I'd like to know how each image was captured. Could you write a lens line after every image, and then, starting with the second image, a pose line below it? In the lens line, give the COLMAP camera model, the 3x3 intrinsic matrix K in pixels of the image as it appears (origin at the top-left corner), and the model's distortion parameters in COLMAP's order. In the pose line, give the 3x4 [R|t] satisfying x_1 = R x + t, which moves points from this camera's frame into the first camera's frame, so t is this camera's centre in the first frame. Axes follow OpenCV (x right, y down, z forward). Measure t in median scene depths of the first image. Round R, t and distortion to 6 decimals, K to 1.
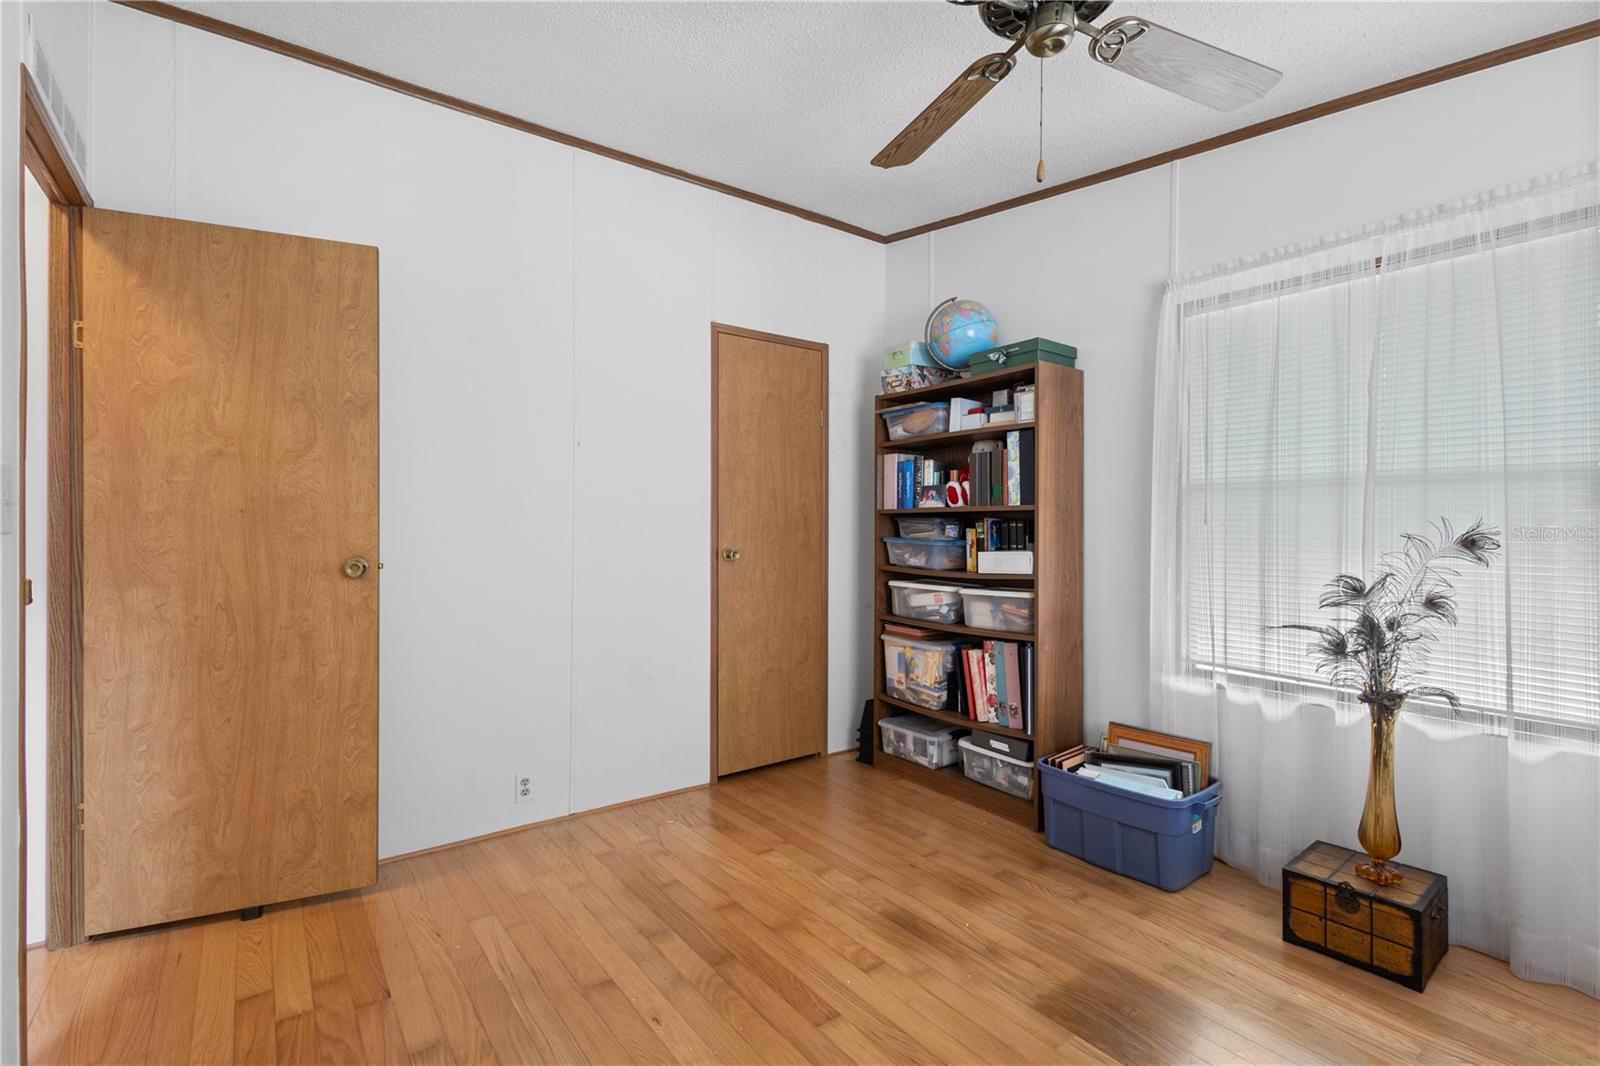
lens RADIAL K [[734.0, 0, 800.7], [0, 734.0, 530.1], [0, 0, 1]] dist [0.014878, -0.006404]
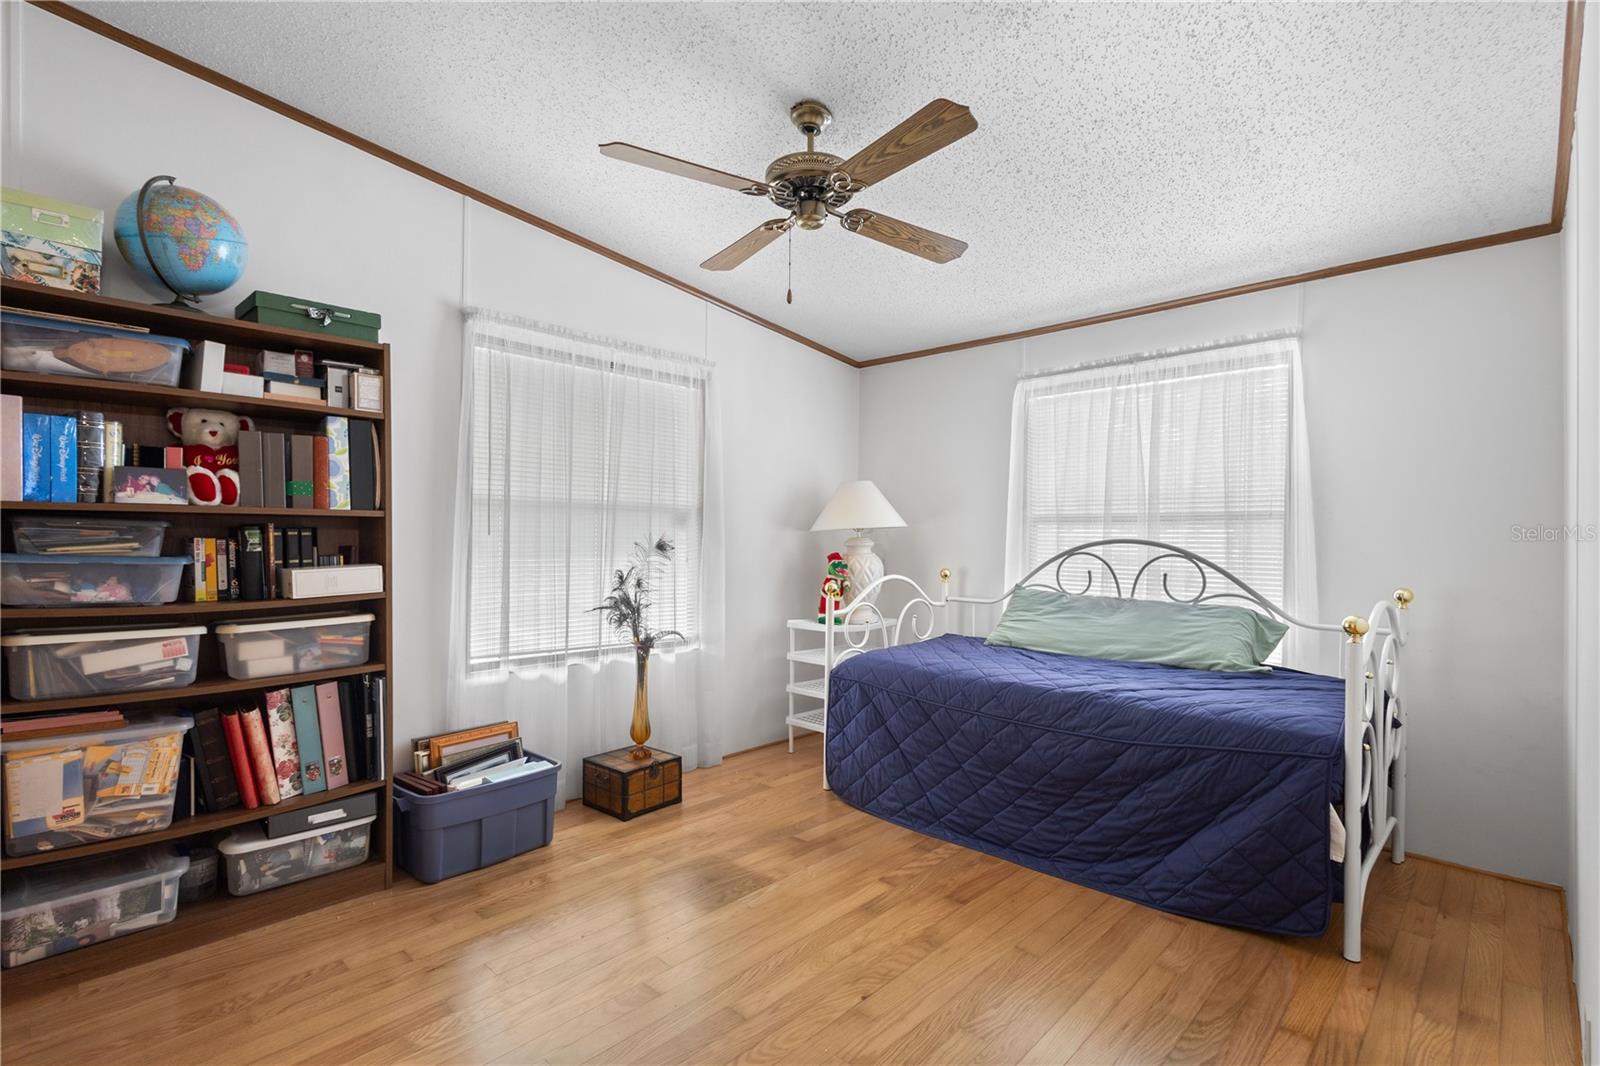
lens RADIAL K [[739.8, 0, 802.2], [0, 739.8, 537.3], [0, 0, 1]] dist [0.008827, -0.001233]
pose [[-0.169466, -0.005696, 0.985520, -0.585178], [-0.007206, 0.999964, 0.004540, -0.010652], [-0.985510, -0.006332, -0.169501, 0.630819]]
